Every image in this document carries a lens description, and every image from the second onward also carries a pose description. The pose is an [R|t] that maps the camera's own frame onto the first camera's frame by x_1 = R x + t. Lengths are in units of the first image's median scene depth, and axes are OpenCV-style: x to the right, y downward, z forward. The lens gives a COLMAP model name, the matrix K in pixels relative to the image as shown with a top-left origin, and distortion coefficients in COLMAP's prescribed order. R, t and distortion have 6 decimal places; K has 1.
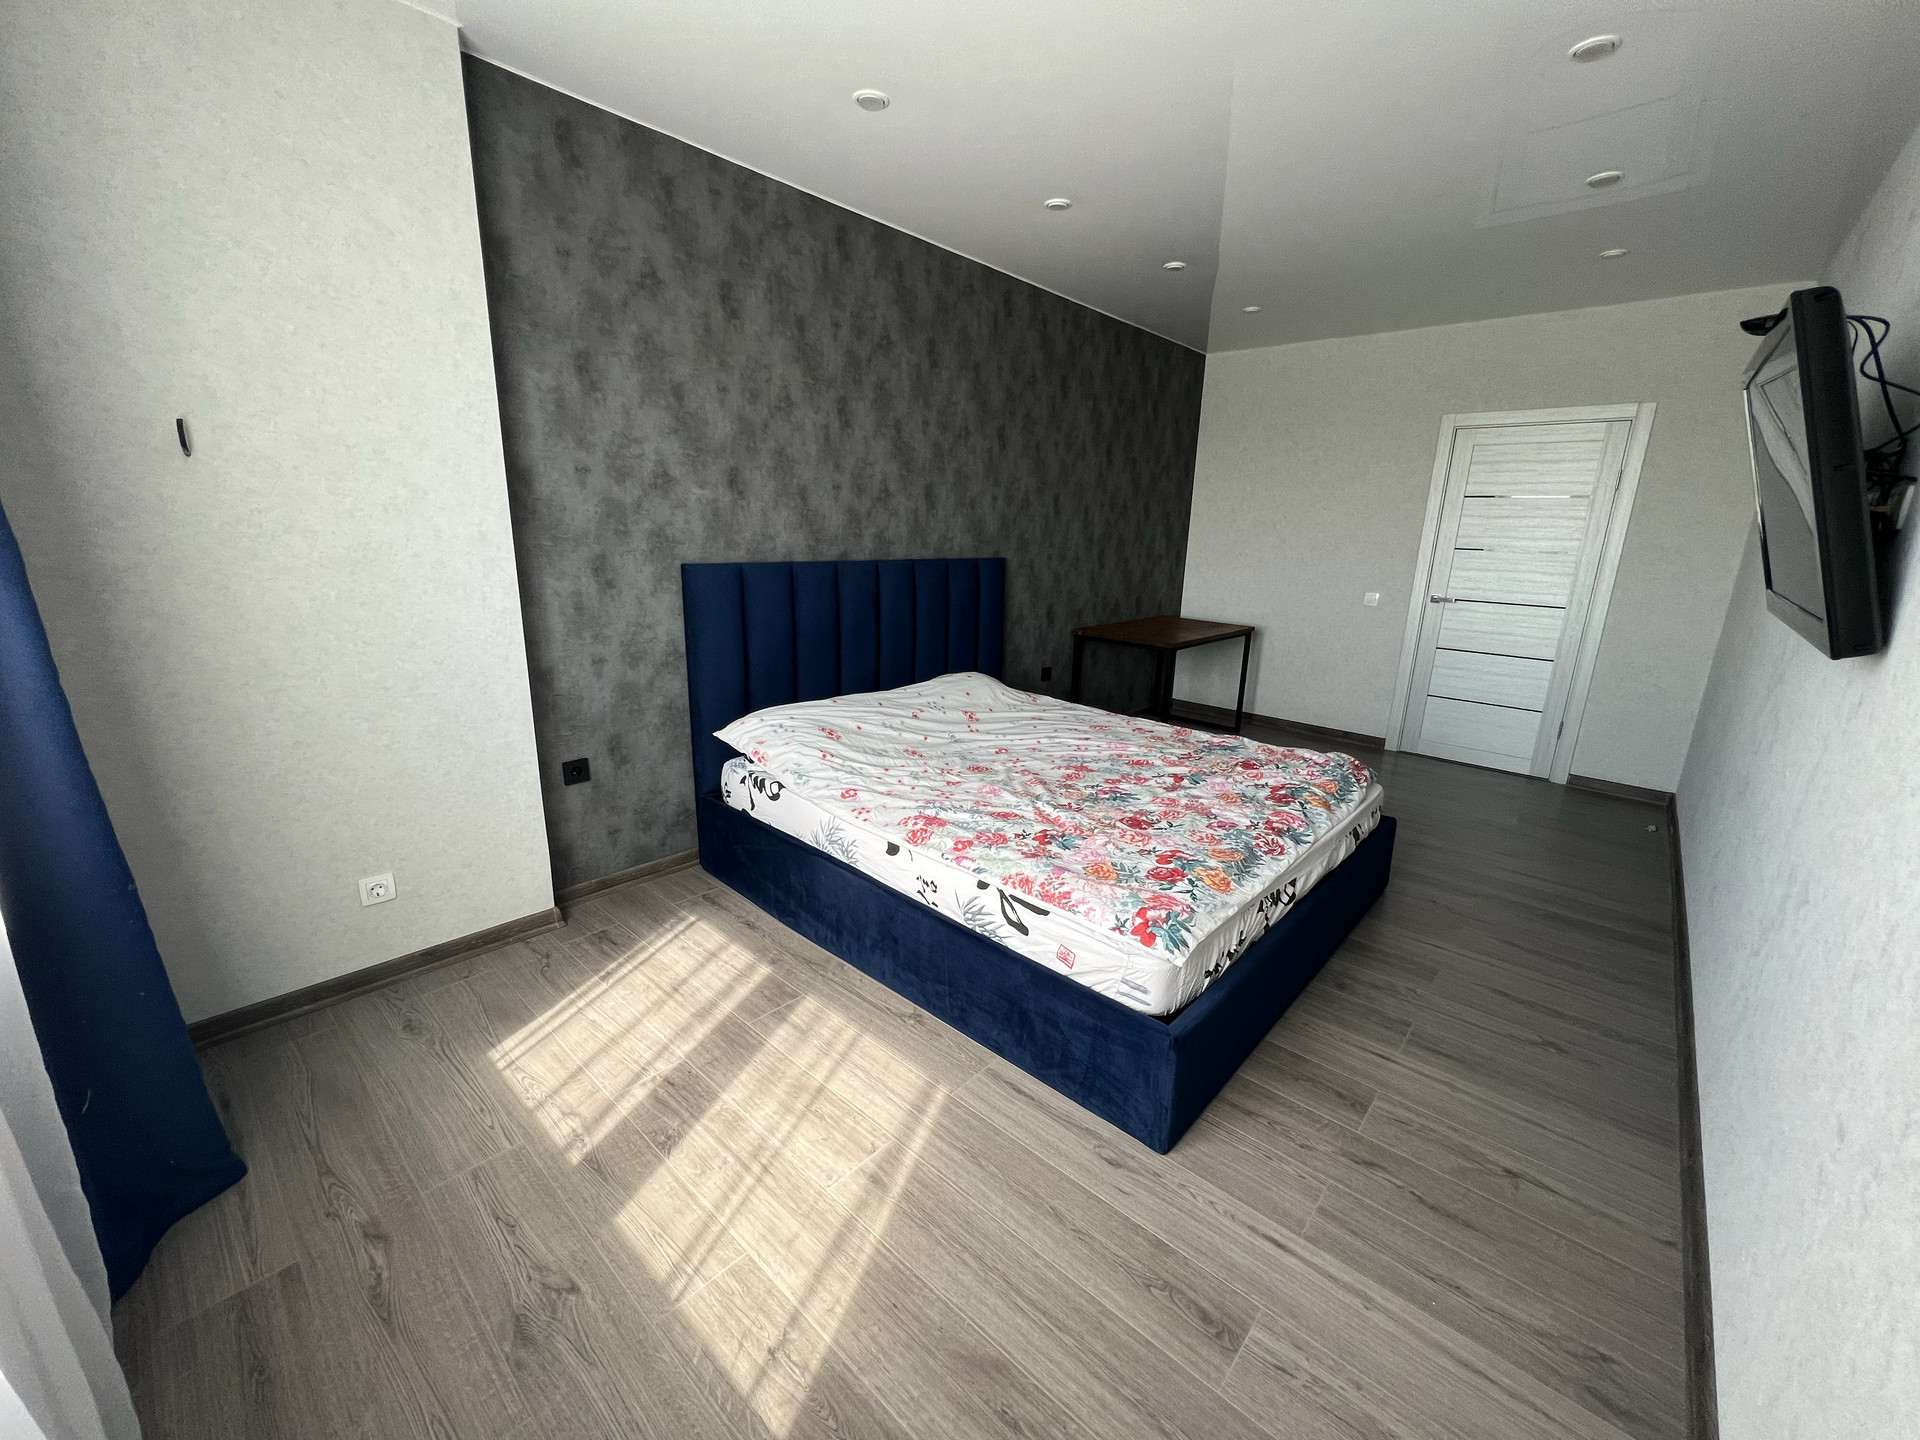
lens RADIAL K [[766.7, 0, 961.7], [0, 766.7, 716.8], [0, 0, 1]] dist [-0.001077, 0.000185]
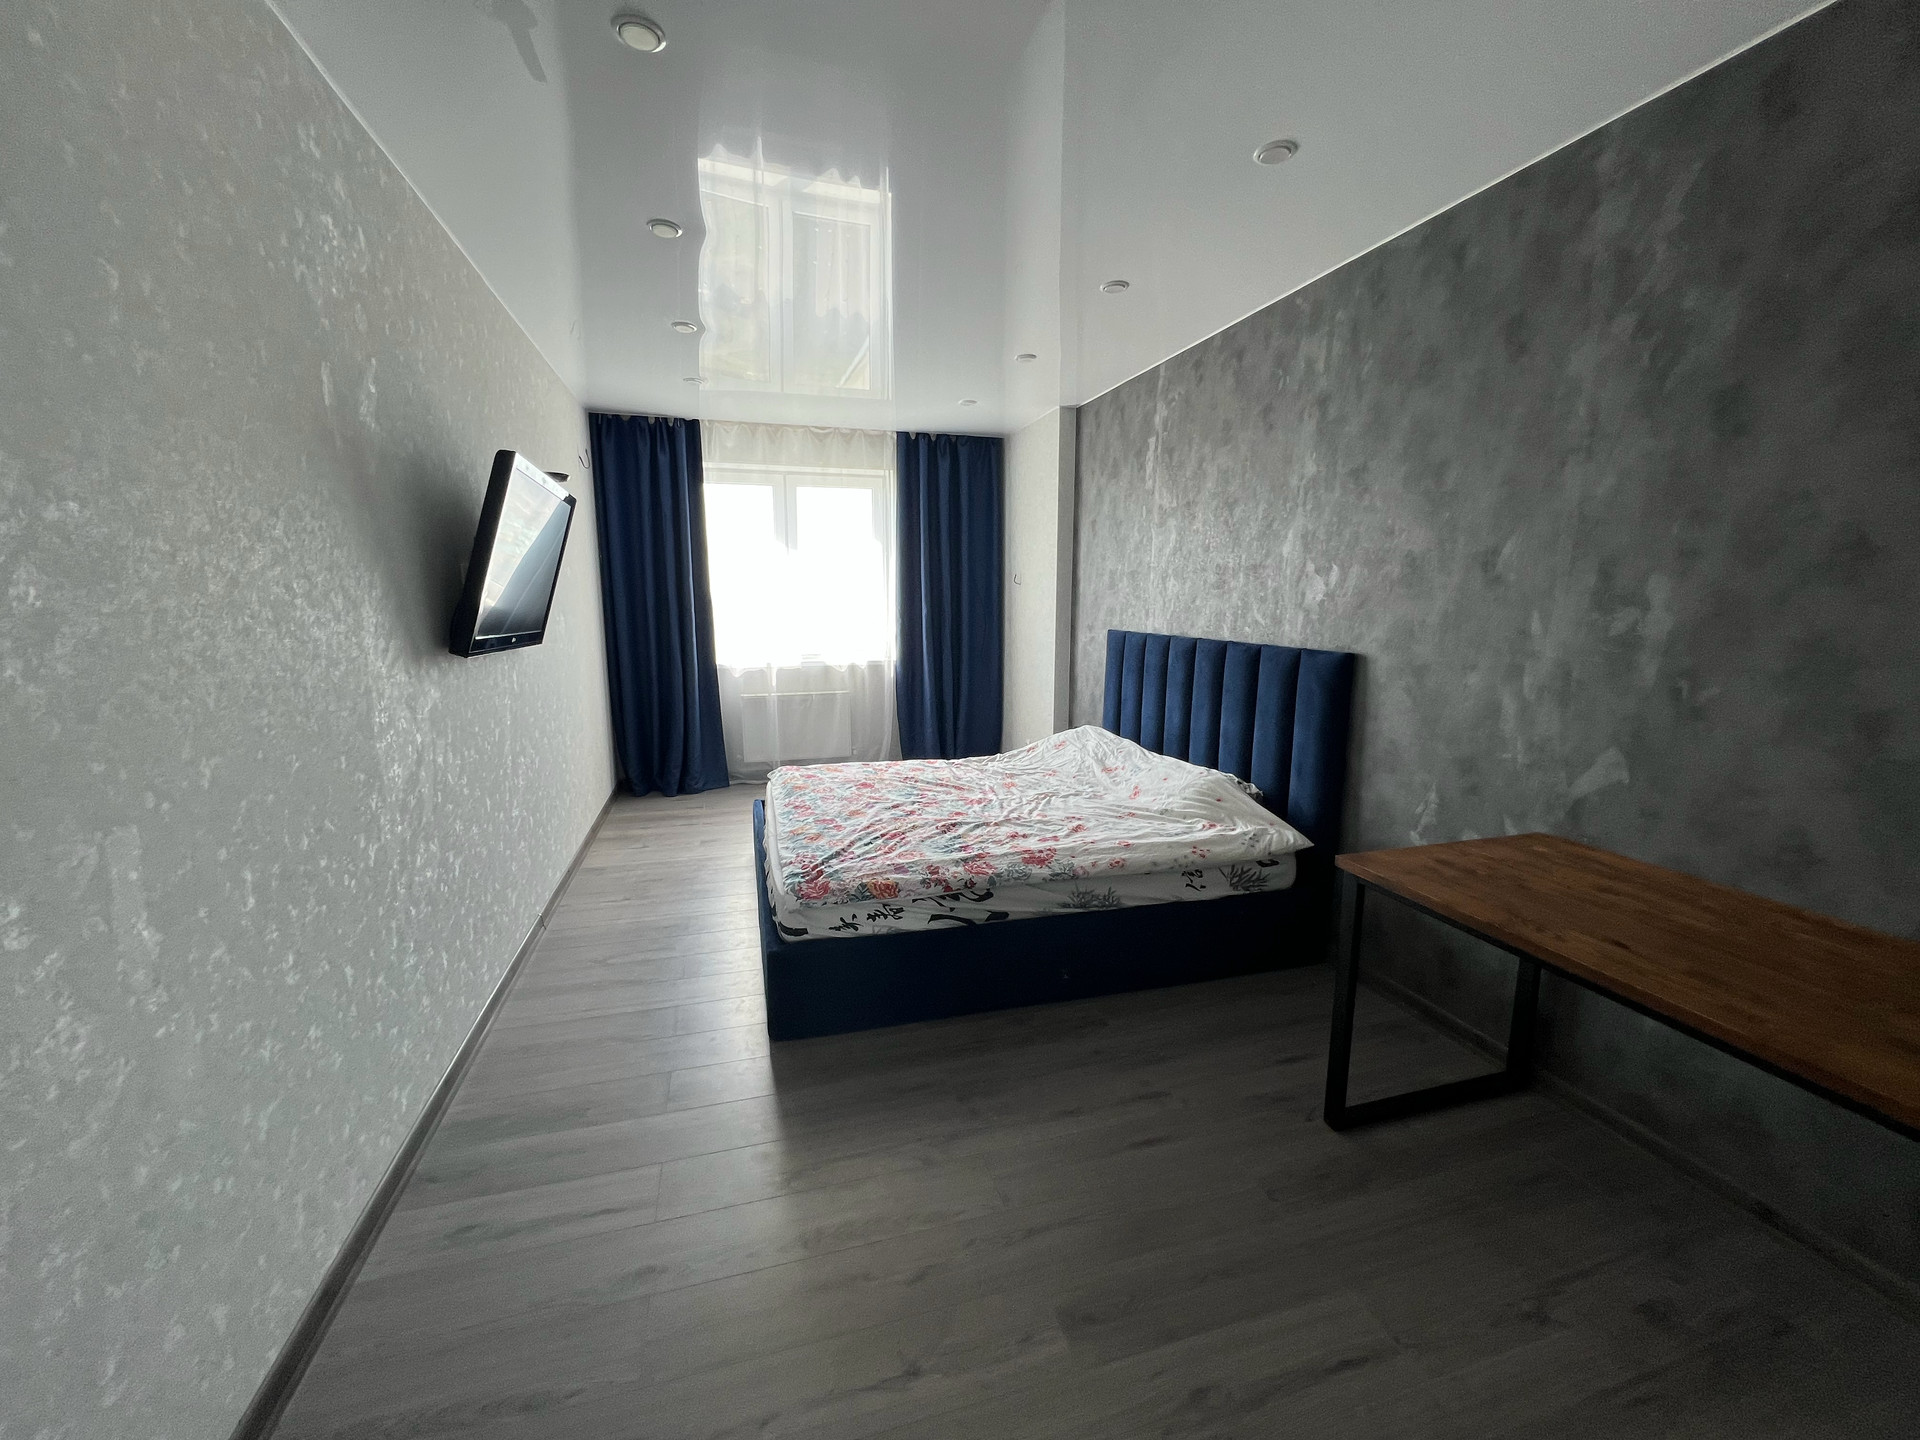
lens RADIAL K [[766.7, 0, 961.7], [0, 766.7, 716.8], [0, 0, 1]] dist [-0.001077, 0.000185]
pose [[-0.533861, 0.099916, -0.839648, 0.809688], [-0.223124, 0.941154, 0.253860, -0.254531], [0.815603, 0.322872, -0.480152, 1.076601]]
